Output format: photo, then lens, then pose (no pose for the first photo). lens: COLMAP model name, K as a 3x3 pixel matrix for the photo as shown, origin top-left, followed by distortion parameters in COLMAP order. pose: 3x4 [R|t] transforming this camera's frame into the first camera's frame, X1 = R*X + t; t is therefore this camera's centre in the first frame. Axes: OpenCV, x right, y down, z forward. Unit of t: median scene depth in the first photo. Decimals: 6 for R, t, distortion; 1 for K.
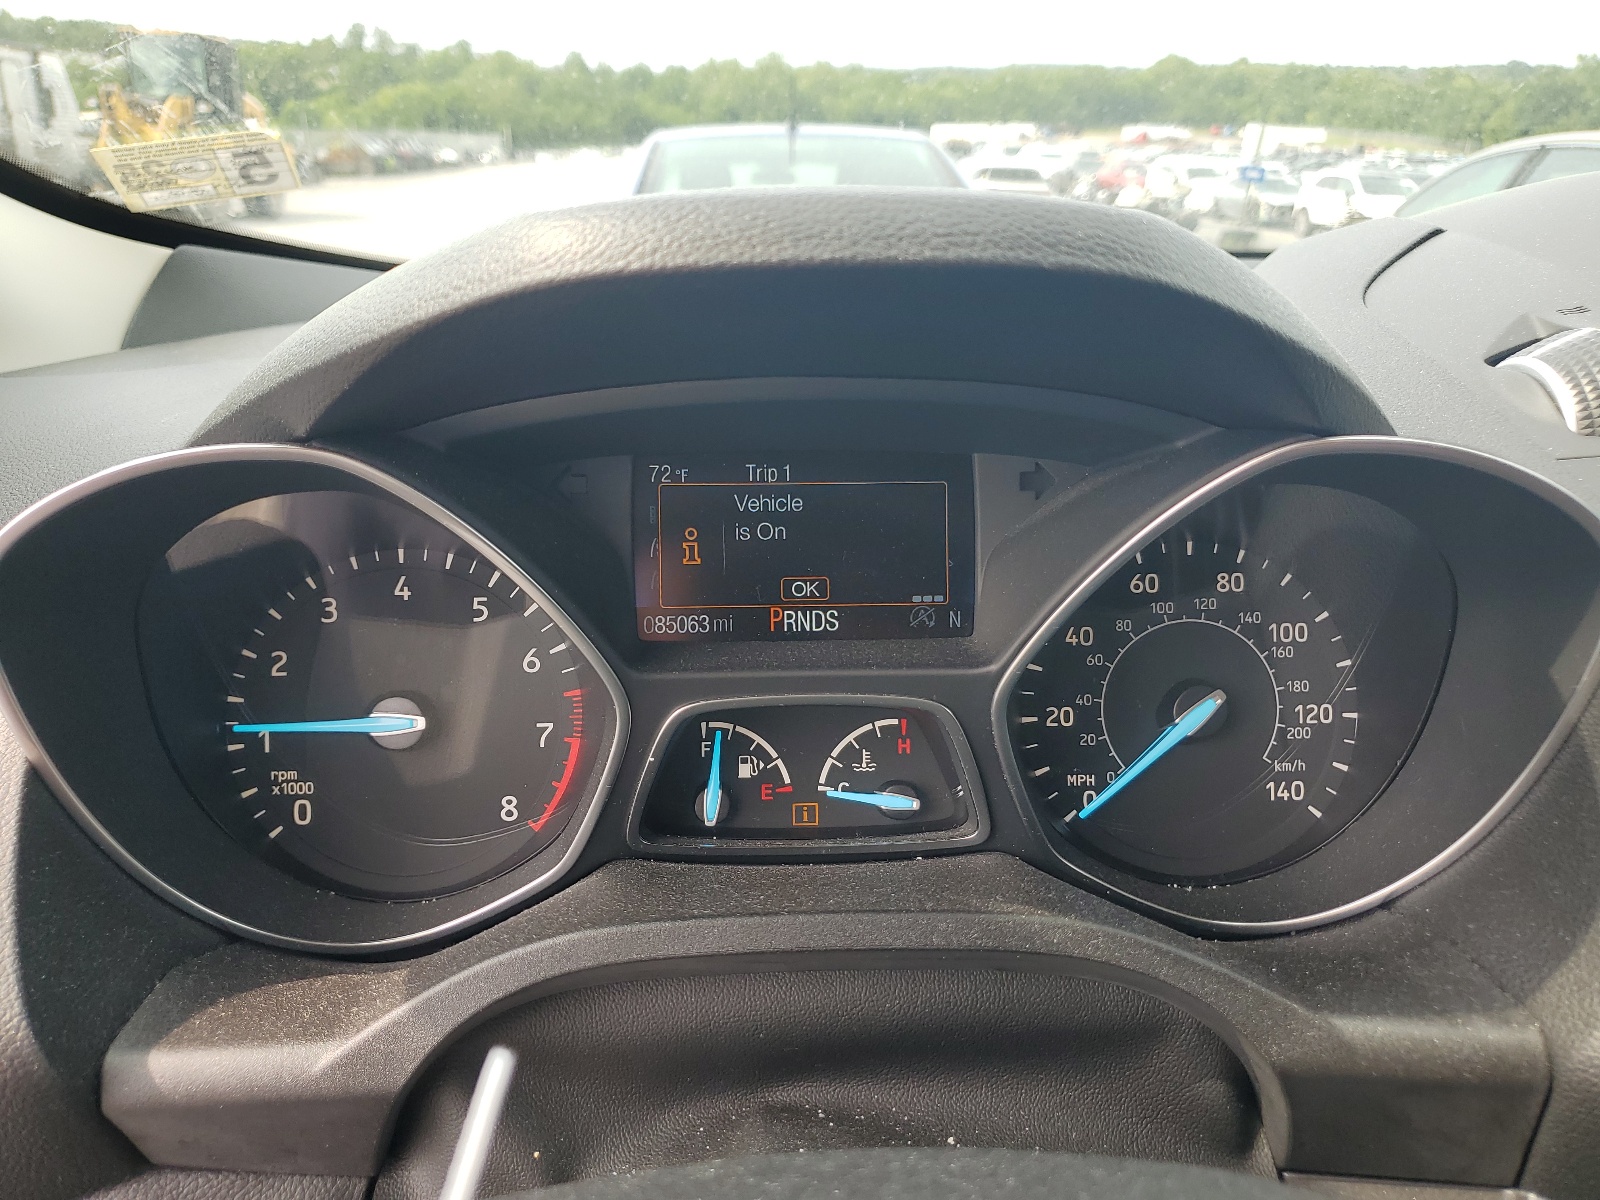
lens RADIAL K [[1305.8, 0, 797.8], [0, 1305.8, 596.0], [0, 0, 1]] dist [-0.001127, -0.005220]
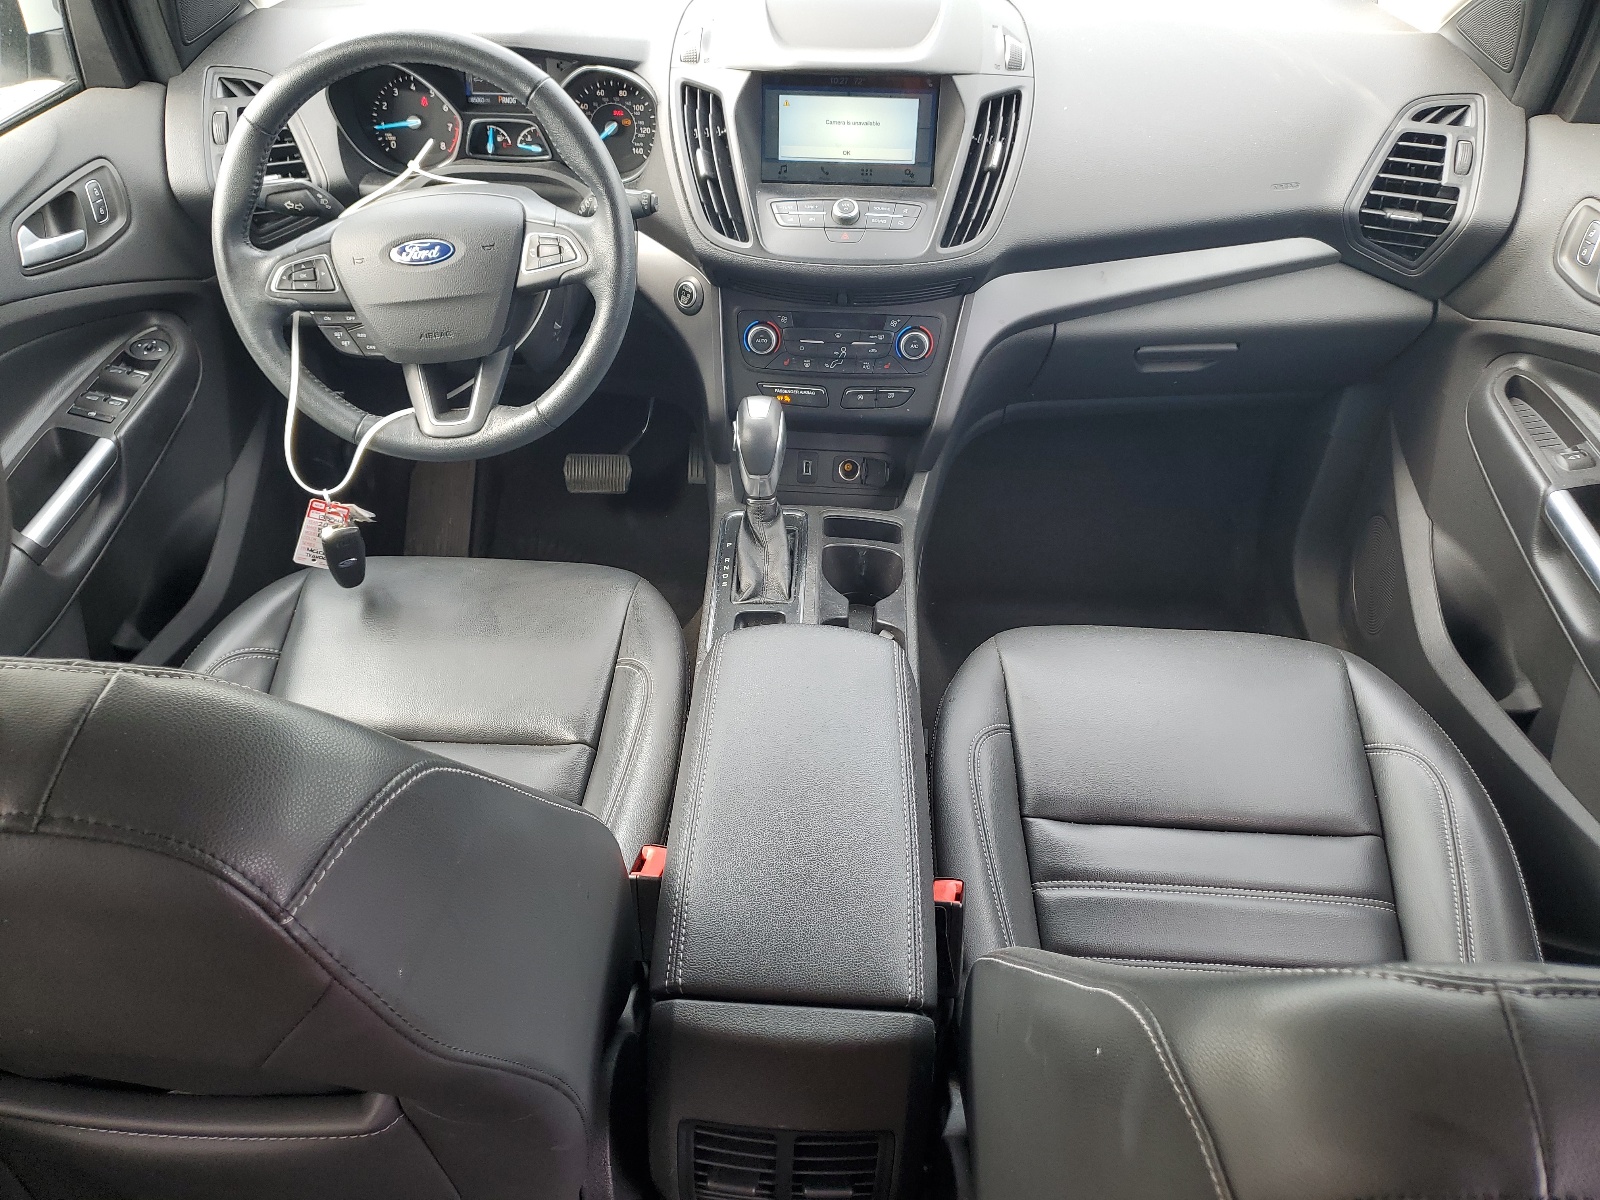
lens RADIAL K [[1305.8, 0, 802.0], [0, 1305.8, 599.1], [0, 0, 1]] dist [-0.001127, -0.005220]
pose [[0.994133, 0.071702, -0.080984, 1.311474], [-0.032511, 0.912167, 0.408526, -0.246056], [0.103163, -0.403497, 0.909147, -3.124722]]
